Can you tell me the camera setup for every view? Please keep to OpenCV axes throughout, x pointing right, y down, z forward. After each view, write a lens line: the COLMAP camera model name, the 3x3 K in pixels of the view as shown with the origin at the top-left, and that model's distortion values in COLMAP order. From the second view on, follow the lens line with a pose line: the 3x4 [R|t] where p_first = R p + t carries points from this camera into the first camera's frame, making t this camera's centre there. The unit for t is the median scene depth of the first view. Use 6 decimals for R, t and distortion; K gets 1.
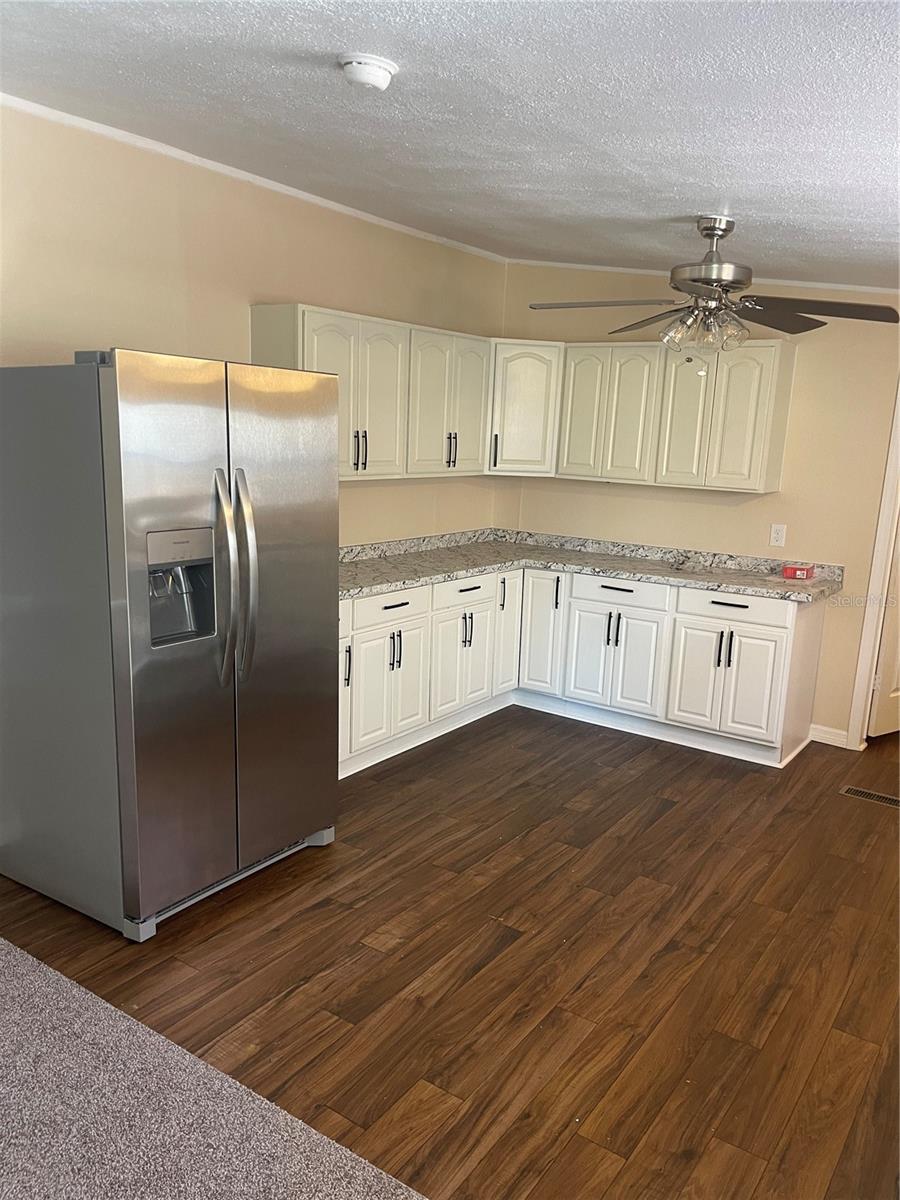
lens RADIAL K [[901.5, 0, 449.2], [0, 901.5, 601.5], [0, 0, 1]] dist [0.049659, -0.055118]
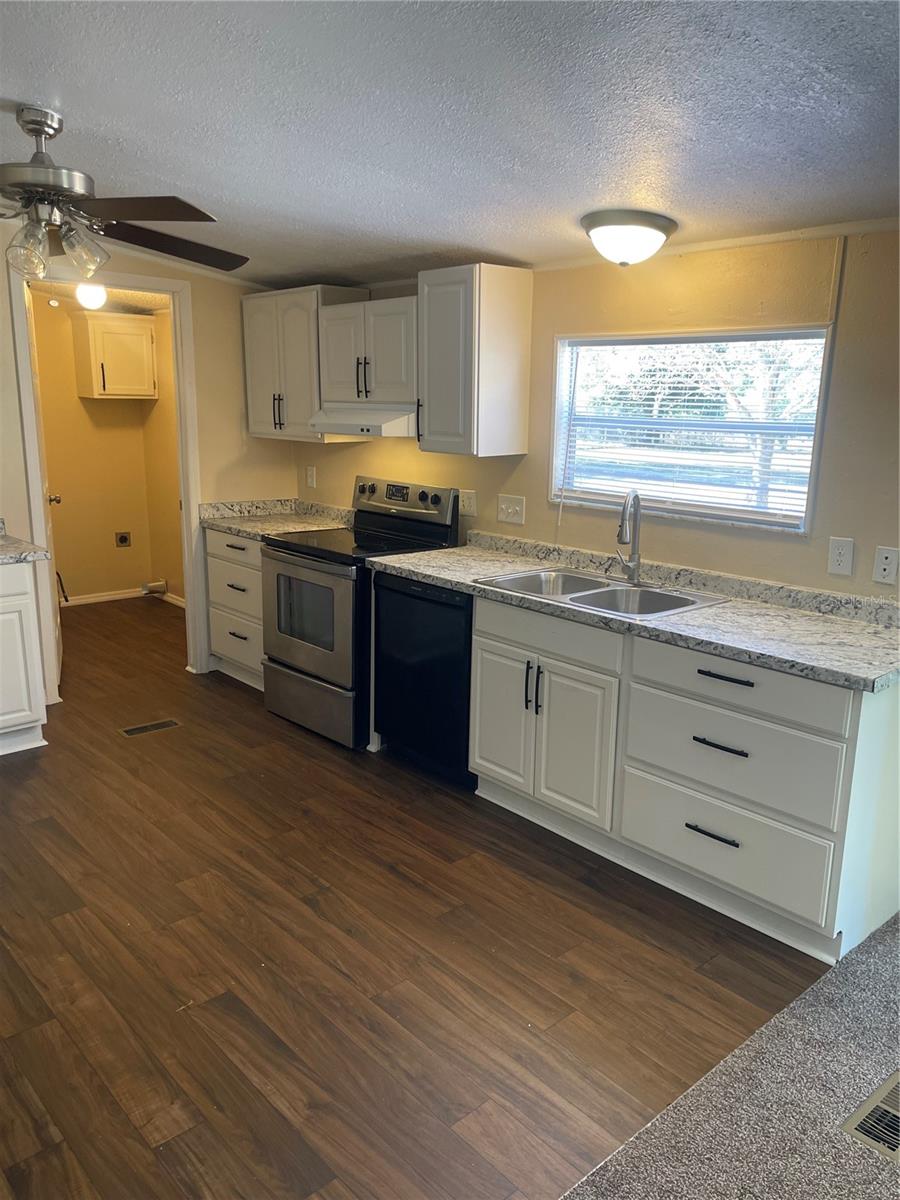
lens RADIAL K [[901.5, 0, 451.4], [0, 901.5, 598.1], [0, 0, 1]] dist [0.049659, -0.055118]
pose [[0.230433, -0.239099, 0.943256, -0.495256], [0.169579, 0.964377, 0.203025, -0.101162], [-0.958198, 0.113173, 0.262770, 0.473310]]
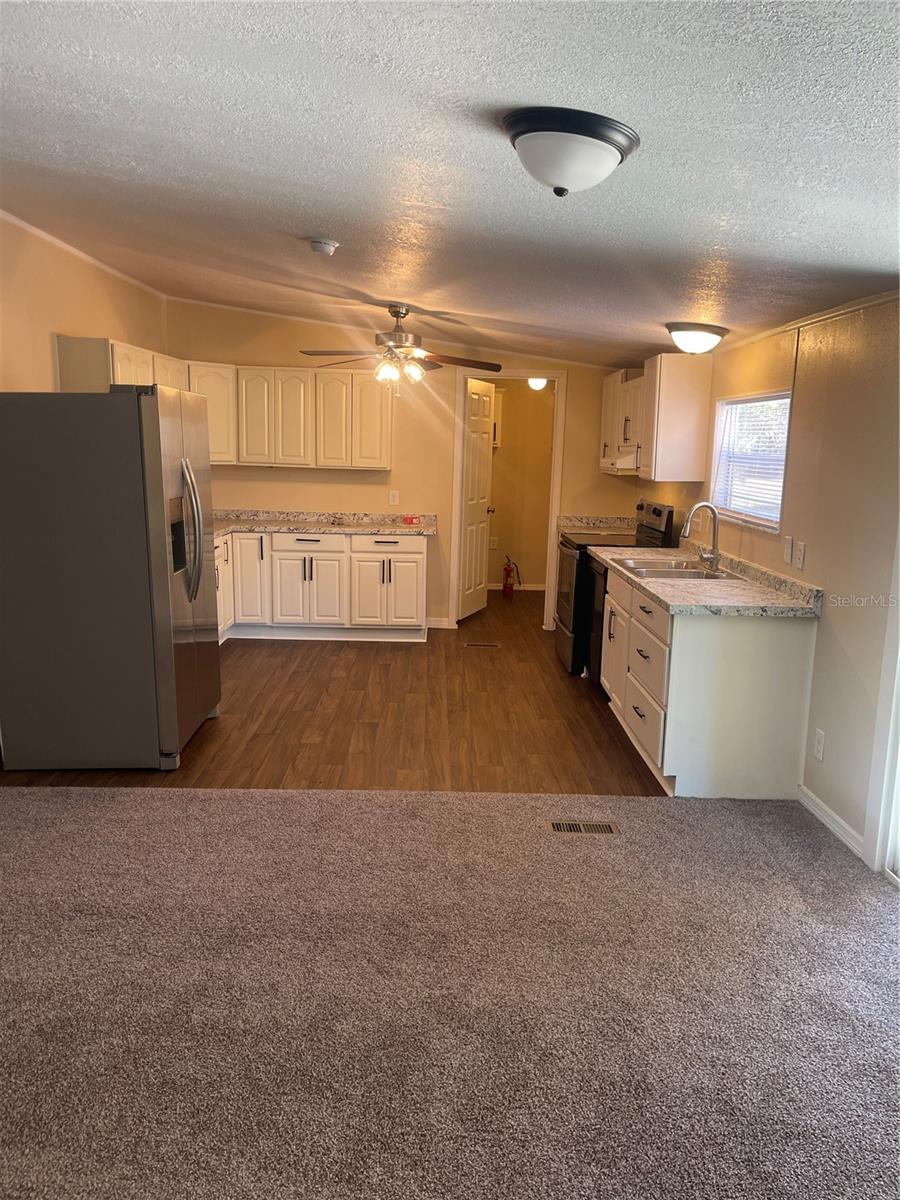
lens RADIAL K [[901.5, 0, 448.1], [0, 901.5, 601.2], [0, 0, 1]] dist [0.049659, -0.055118]
pose [[0.816071, -0.120023, 0.565352, -0.654780], [0.116737, 0.992268, 0.042150, 0.068182], [-0.566040, 0.031600, 0.823772, -0.435131]]
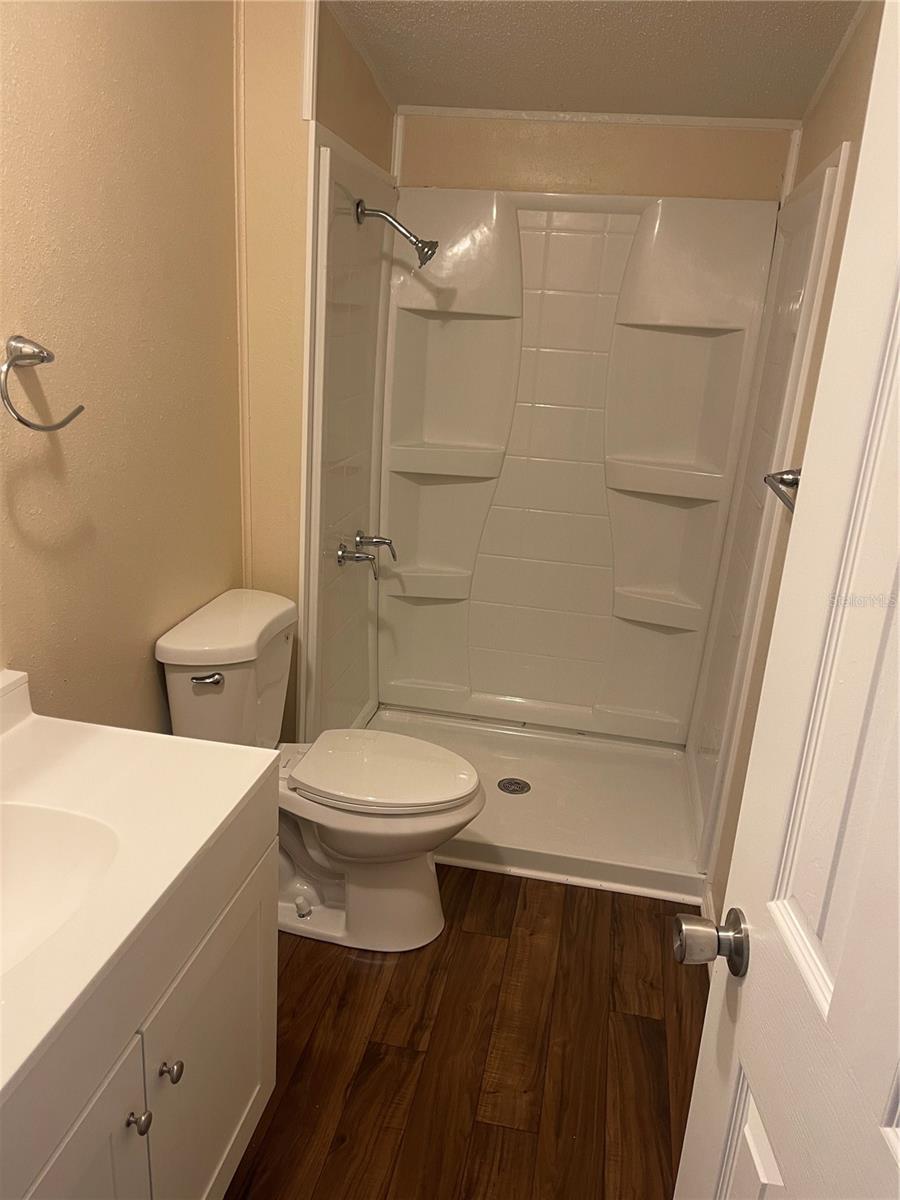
lens RADIAL K [[901.5, 0, 449.2], [0, 901.5, 597.2], [0, 0, 1]] dist [0.049659, -0.055118]
pose [[0.915345, -0.117236, 0.385227, -0.270102], [0.059996, 0.985707, 0.157424, -0.078081], [-0.398177, -0.120985, 0.909295, 0.392484]]
